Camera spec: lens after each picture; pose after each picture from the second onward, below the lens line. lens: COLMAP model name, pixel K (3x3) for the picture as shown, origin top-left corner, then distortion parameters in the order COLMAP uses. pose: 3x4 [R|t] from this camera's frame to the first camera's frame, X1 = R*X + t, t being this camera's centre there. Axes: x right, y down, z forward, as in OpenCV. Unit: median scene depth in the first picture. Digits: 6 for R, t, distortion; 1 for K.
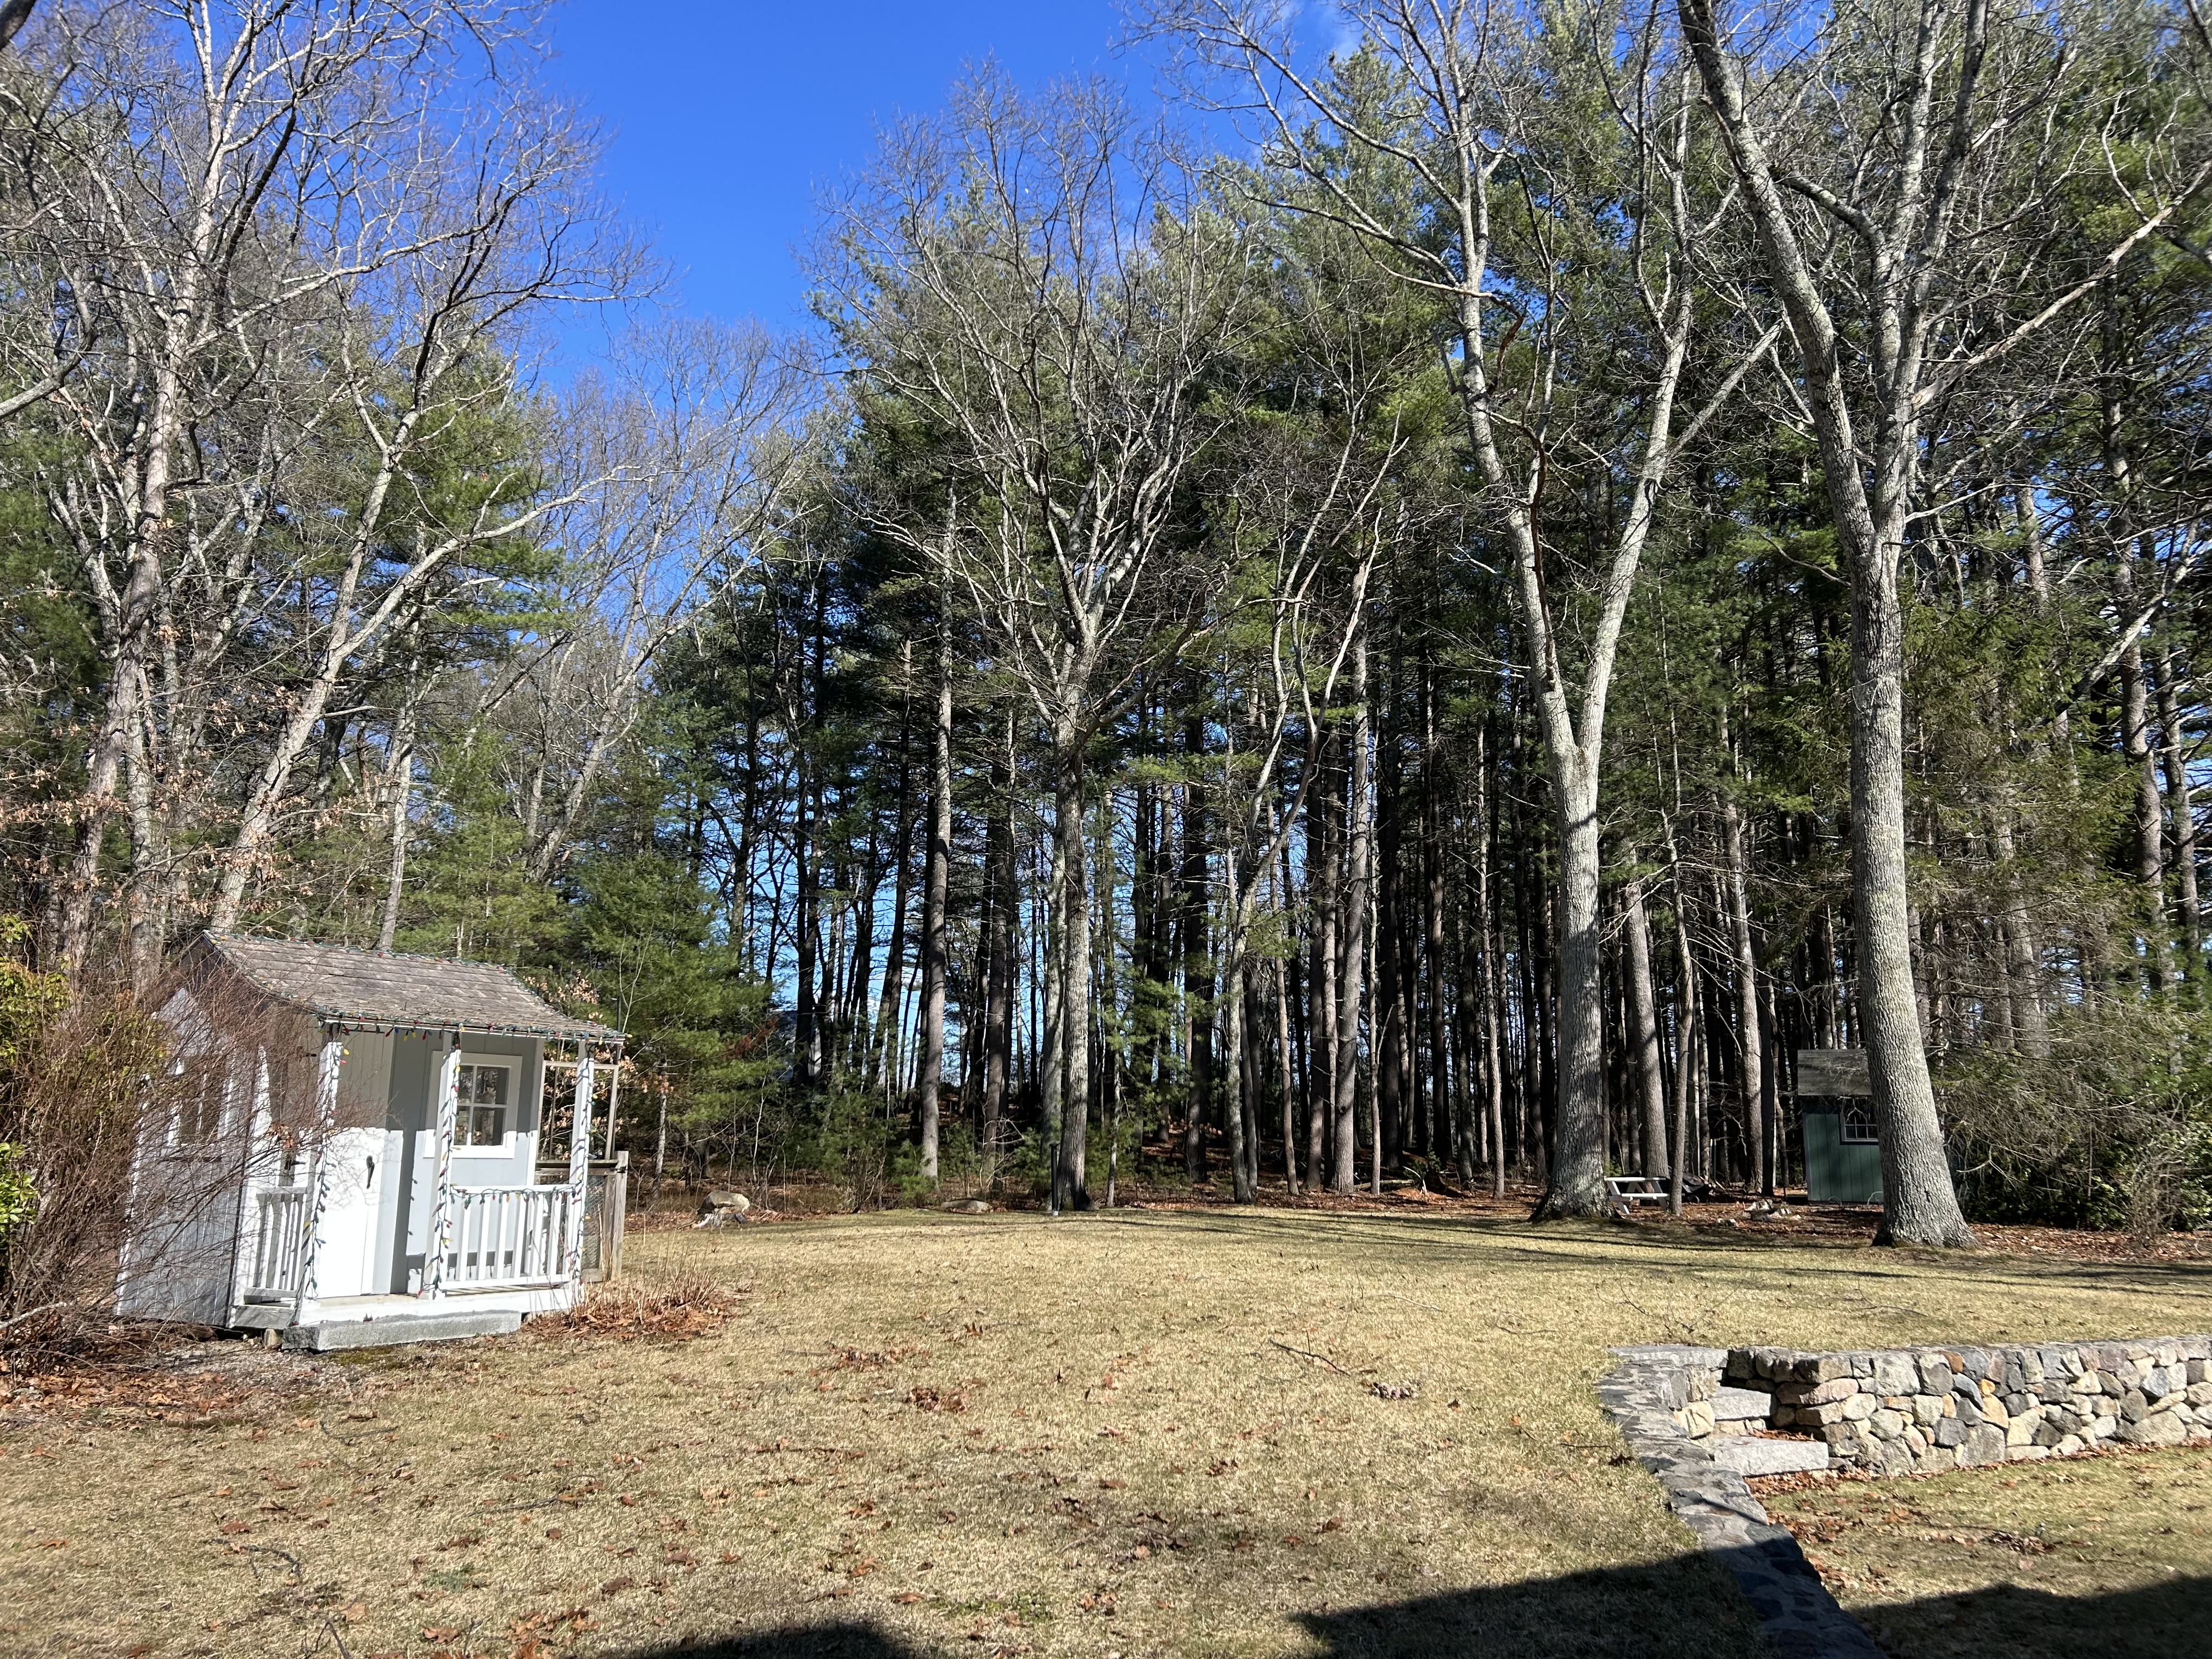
lens RADIAL K [[1653.4, 0, 1100.3], [0, 1653.4, 812.9], [0, 0, 1]] dist [0.059306, -0.078946]
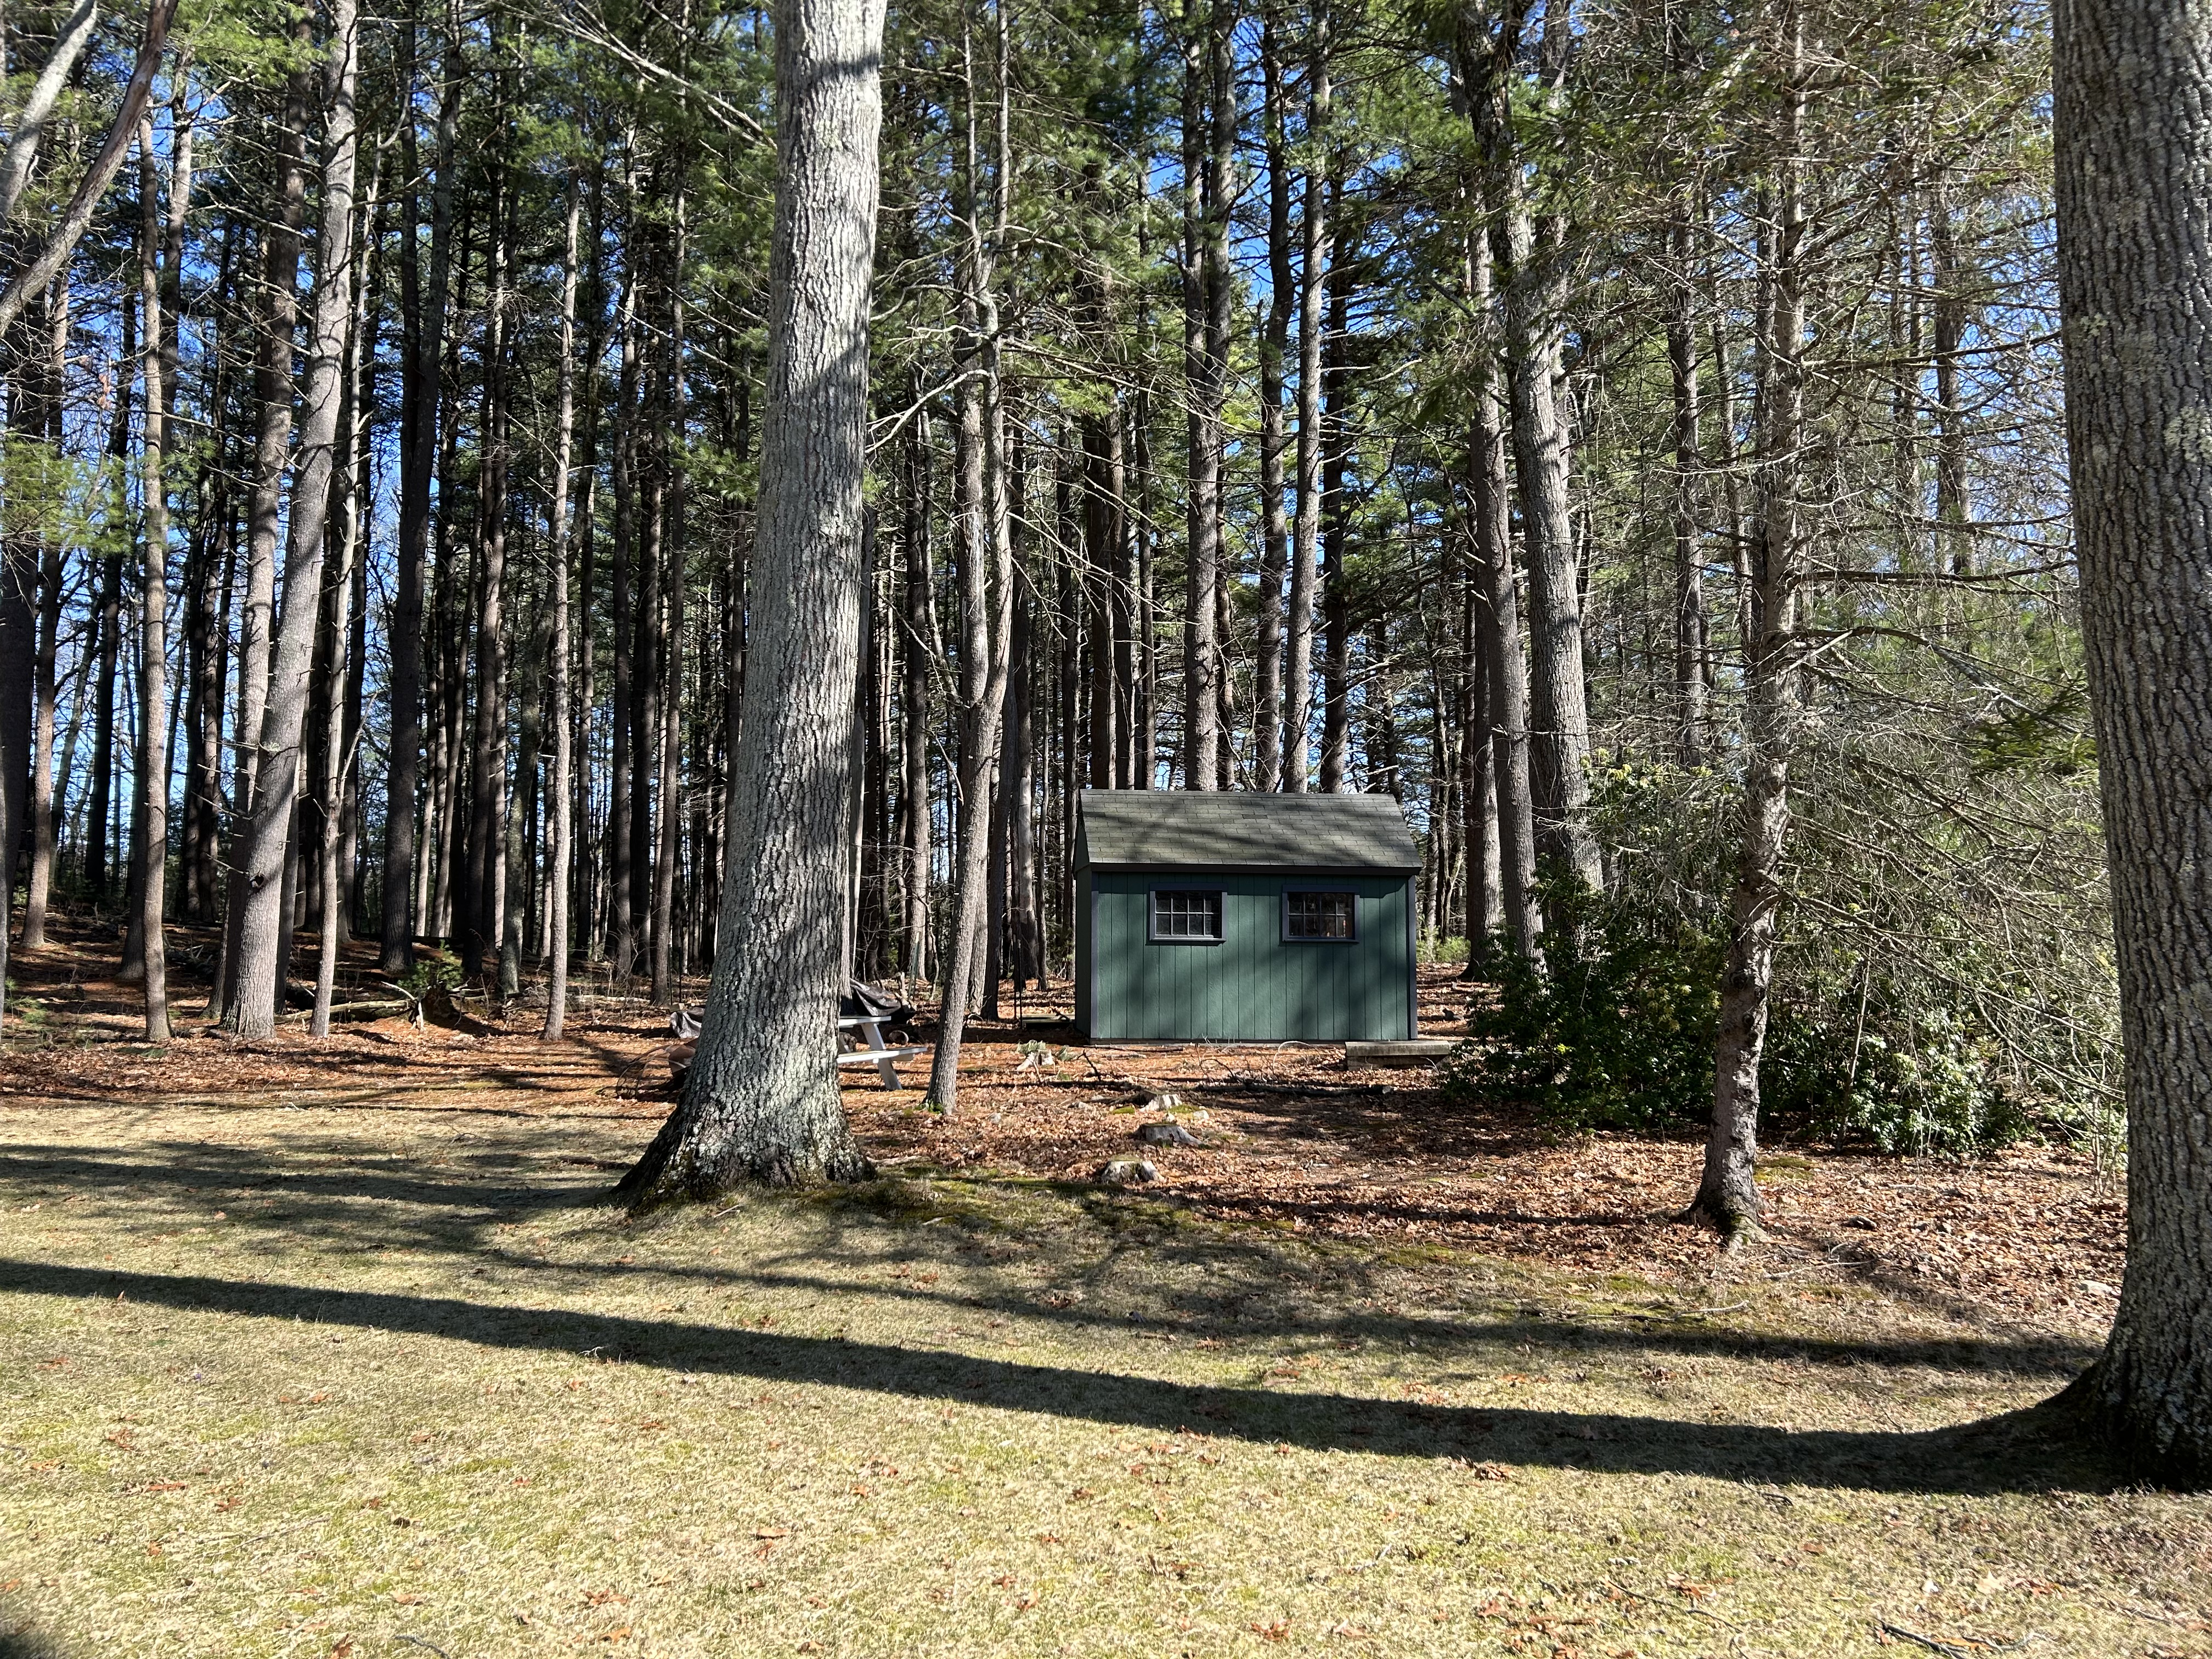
lens RADIAL K [[1653.4, 0, 1100.3], [0, 1653.4, 812.9], [0, 0, 1]] dist [0.059306, -0.078946]
pose [[0.858585, 0.029387, 0.511829, 0.161770], [-0.096881, 0.989668, 0.105694, 0.118491], [-0.503435, -0.140333, 0.852561, 0.653917]]
